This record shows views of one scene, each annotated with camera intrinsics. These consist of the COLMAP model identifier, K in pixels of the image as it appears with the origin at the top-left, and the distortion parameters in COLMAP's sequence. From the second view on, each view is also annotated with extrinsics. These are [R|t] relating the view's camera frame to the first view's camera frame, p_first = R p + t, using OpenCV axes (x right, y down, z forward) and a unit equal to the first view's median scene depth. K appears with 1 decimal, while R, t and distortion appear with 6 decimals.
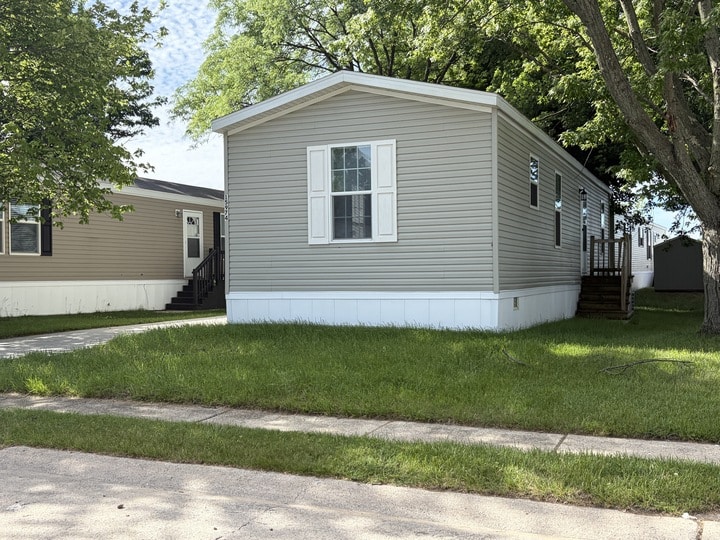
lens RADIAL K [[288.0, 0, 359.5], [0, 288.0, 273.6], [0, 0, 1]] dist [0.000029, -0.000152]
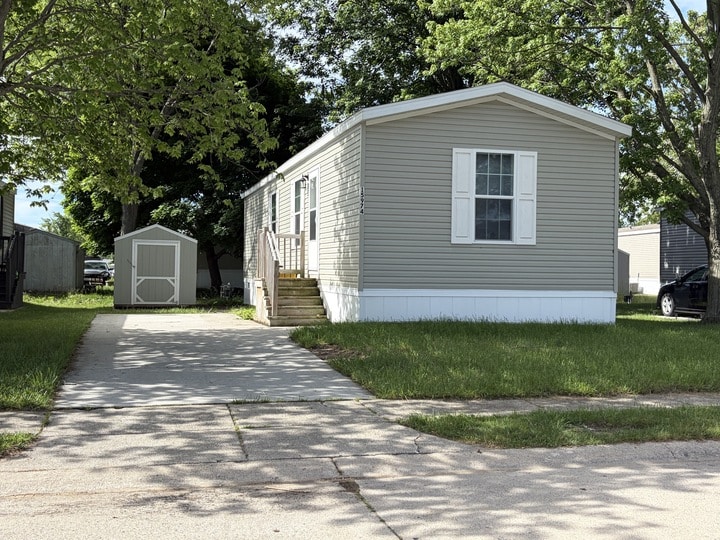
lens RADIAL K [[288.0, 0, 359.6], [0, 288.0, 266.5], [0, 0, 1]] dist [0.000029, -0.000152]
pose [[0.970519, 0.020899, 0.240117, -0.757764], [-0.018971, 0.999767, -0.010338, -0.003376], [-0.240277, 0.005478, 0.970689, 0.091628]]
